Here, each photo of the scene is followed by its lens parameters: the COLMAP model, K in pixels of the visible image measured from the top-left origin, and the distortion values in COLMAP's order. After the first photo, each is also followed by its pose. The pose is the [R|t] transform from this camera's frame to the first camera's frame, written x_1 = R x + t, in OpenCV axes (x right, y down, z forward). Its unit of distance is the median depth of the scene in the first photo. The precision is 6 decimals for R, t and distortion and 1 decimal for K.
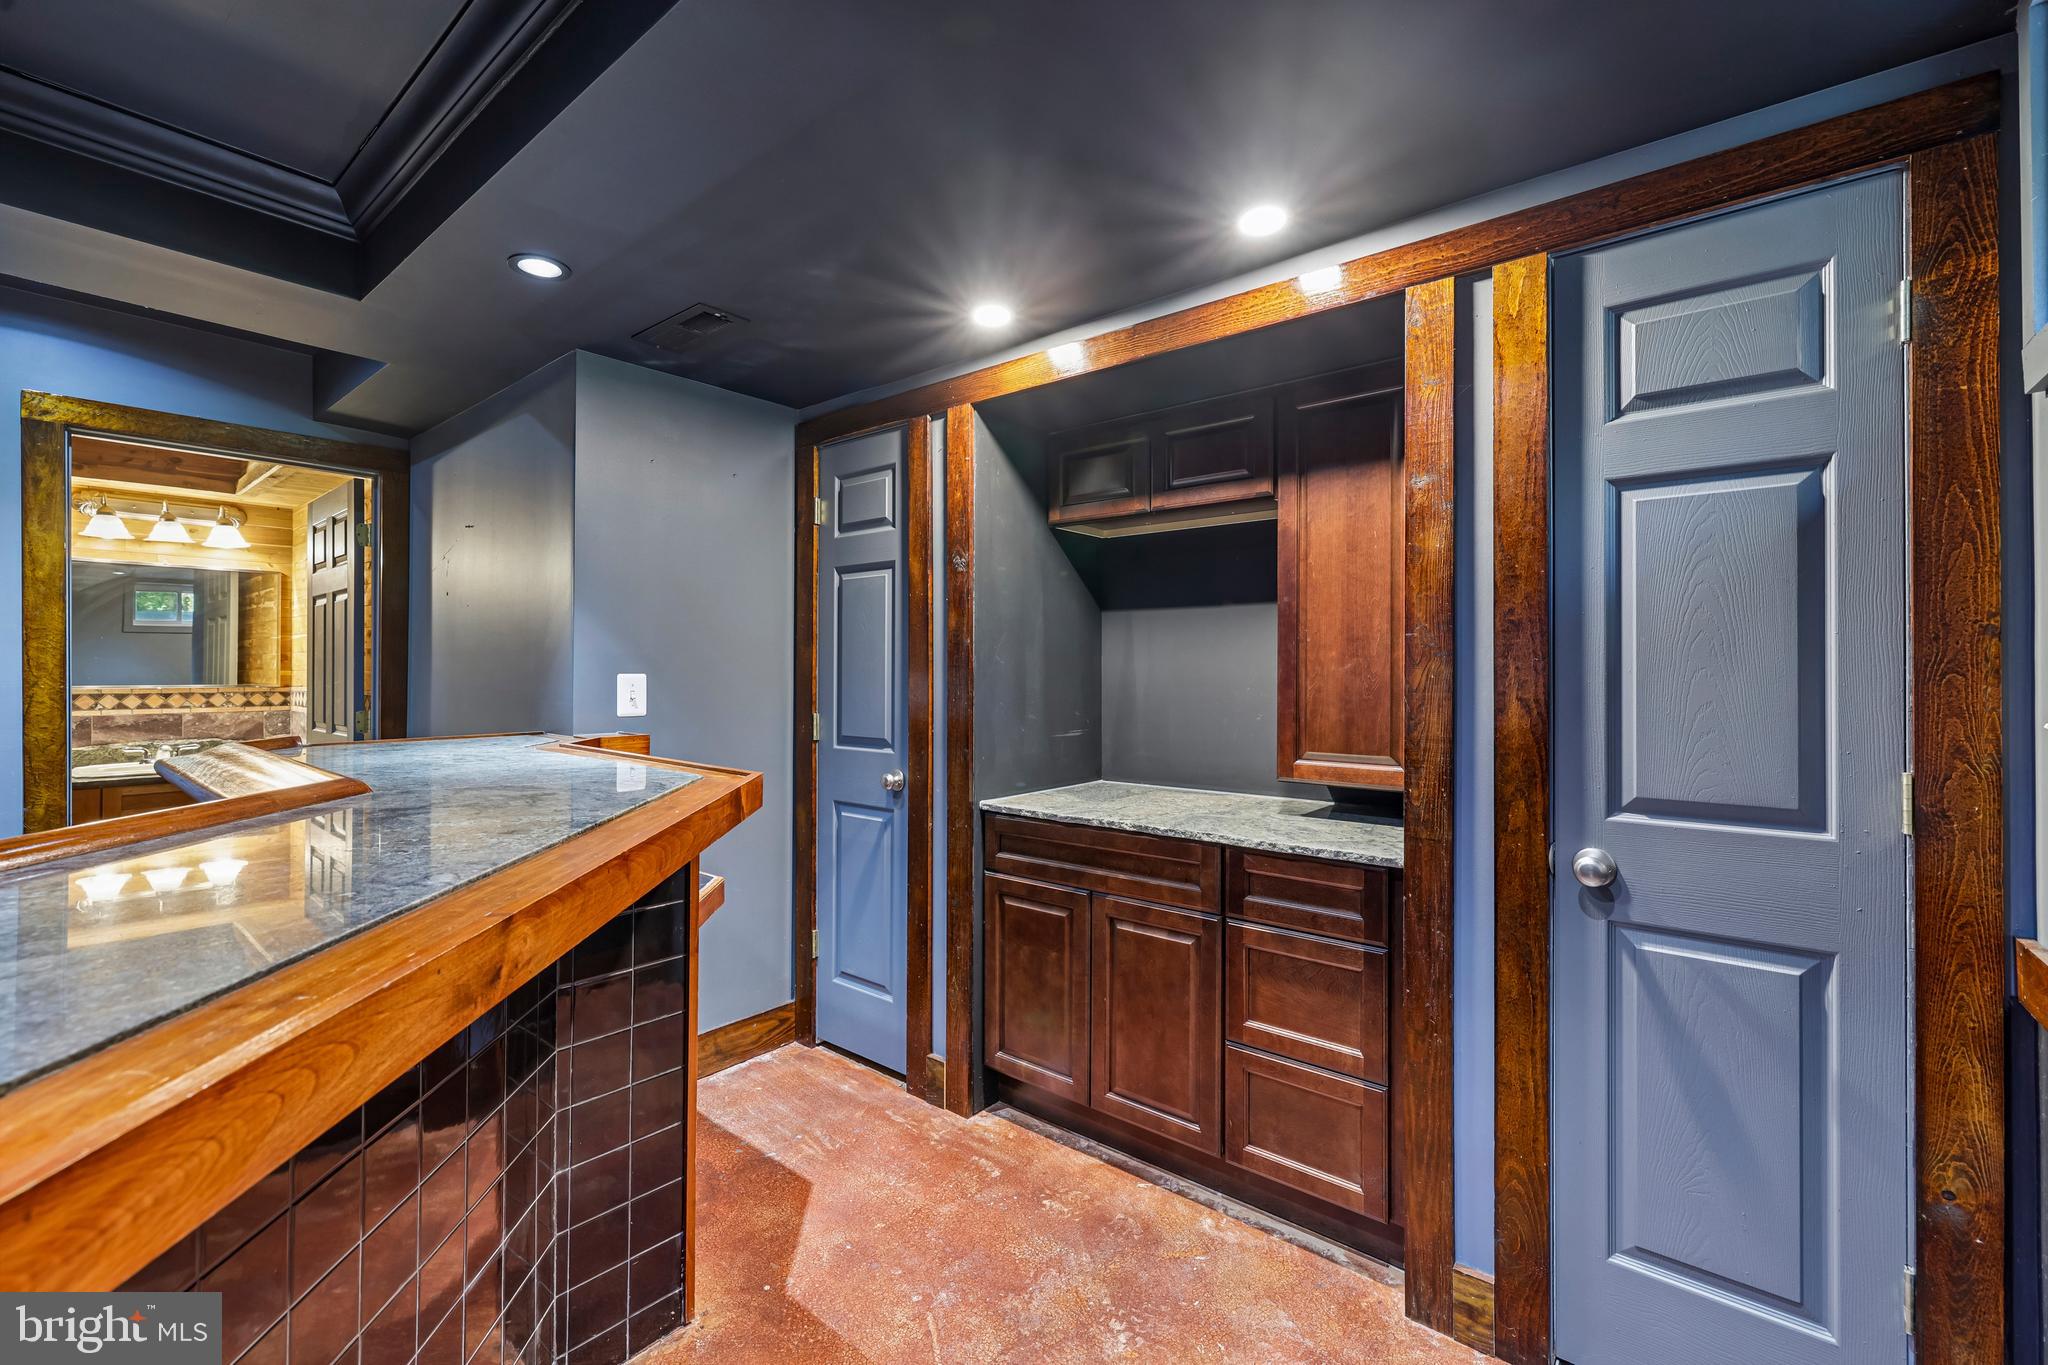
lens RADIAL K [[862.5, 0, 1018.1], [0, 862.5, 675.0], [0, 0, 1]] dist [-0.000006, -0.000618]
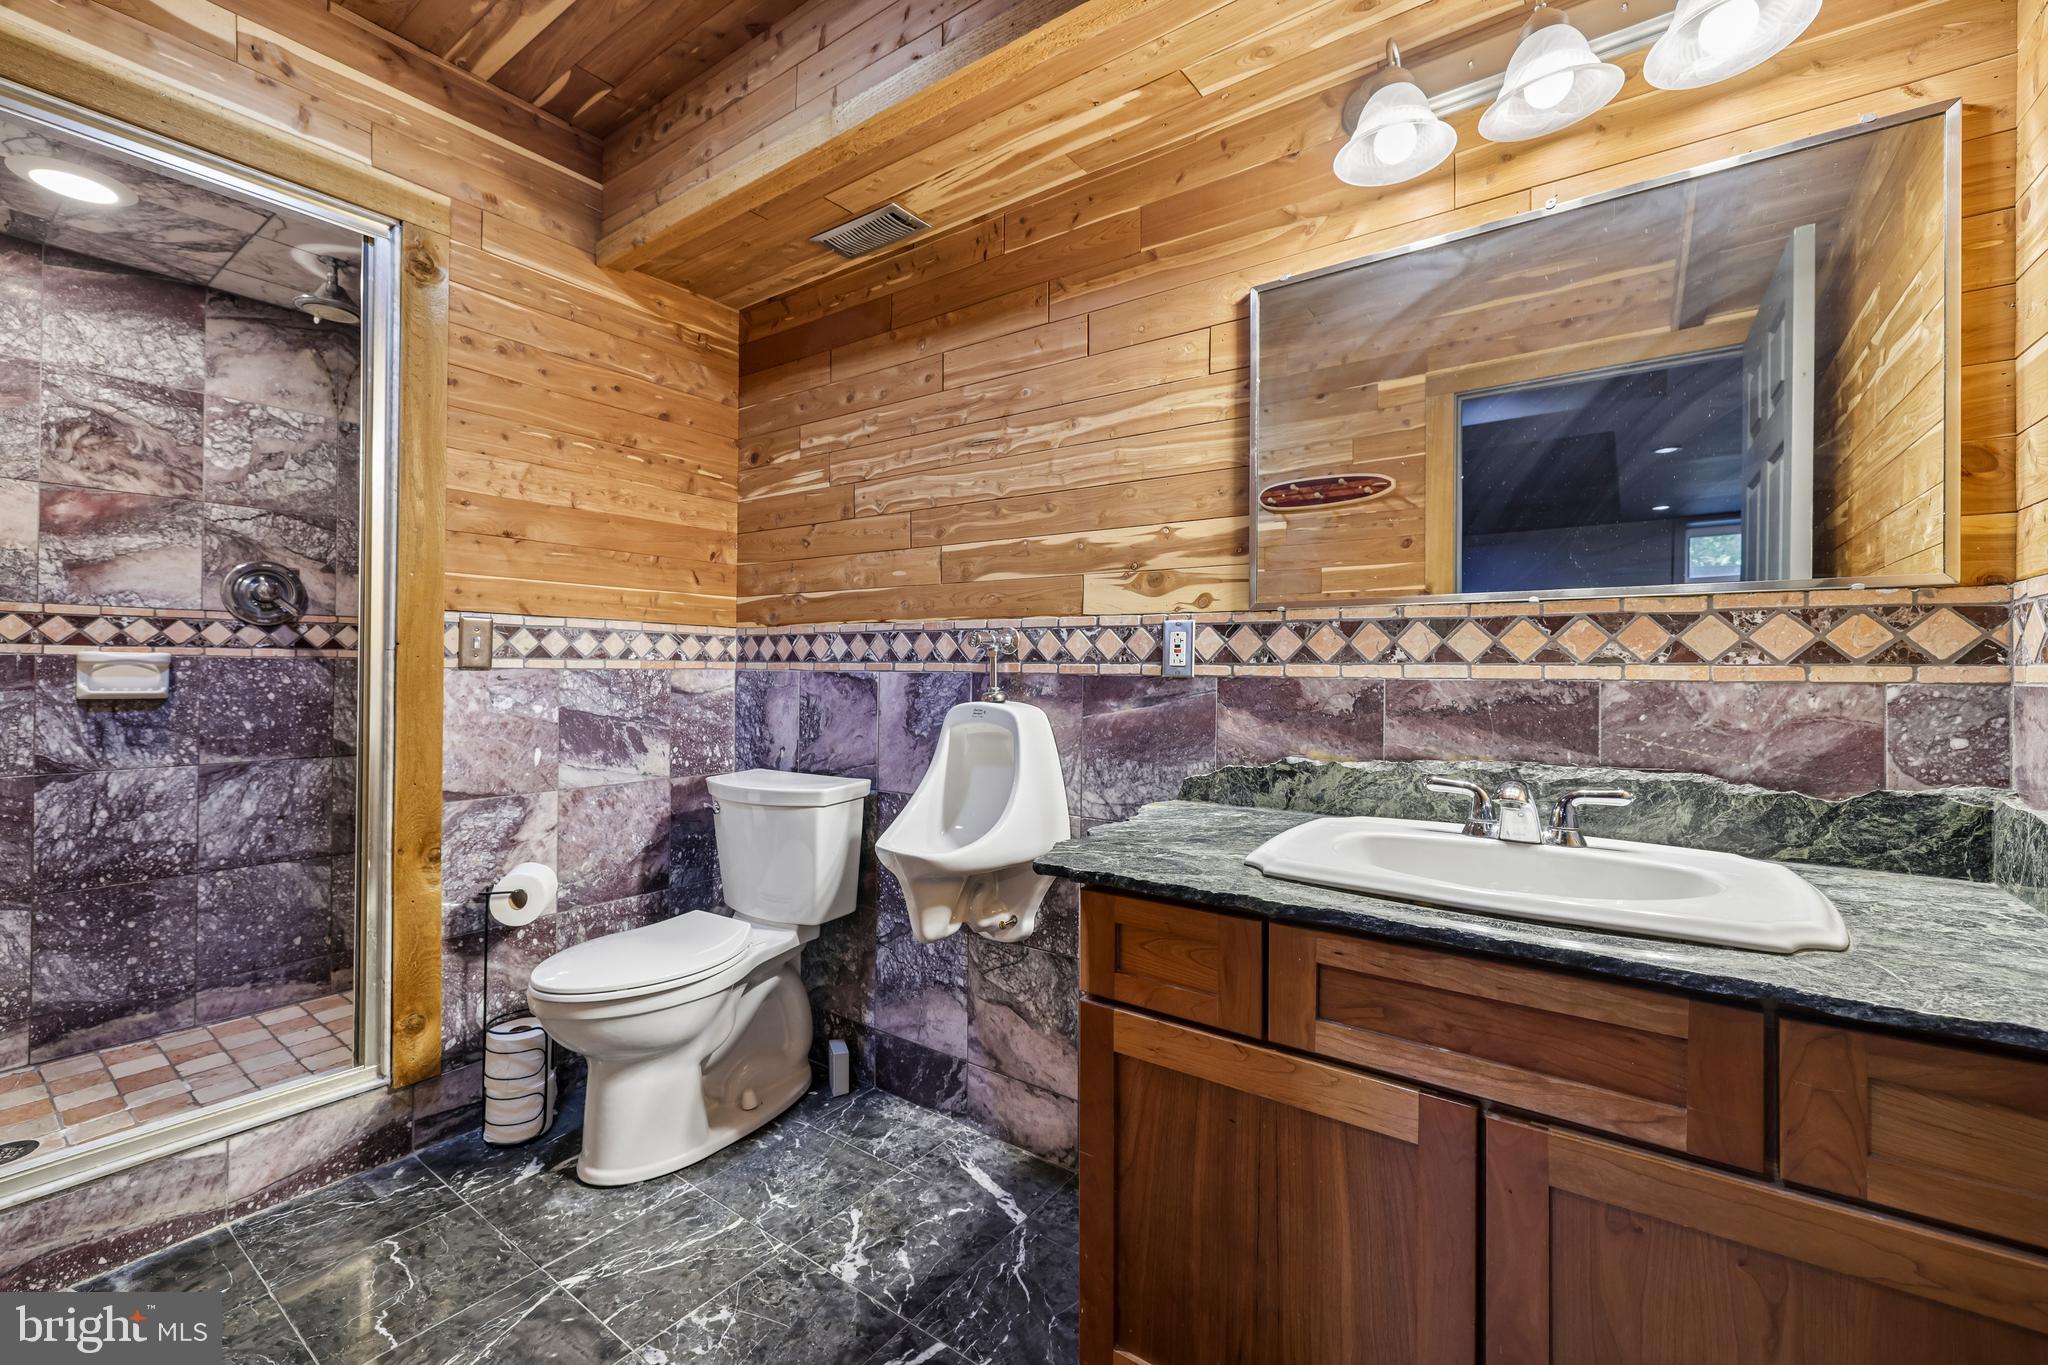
lens RADIAL K [[862.5, 0, 1011.4], [0, 862.5, 665.1], [0, 0, 1]] dist [-0.000006, -0.000618]
pose [[0.059137, -0.002245, -0.998247, -0.670913], [-0.008618, 0.999959, -0.002759, 0.041008], [0.998213, 0.008766, 0.059116, 0.767107]]
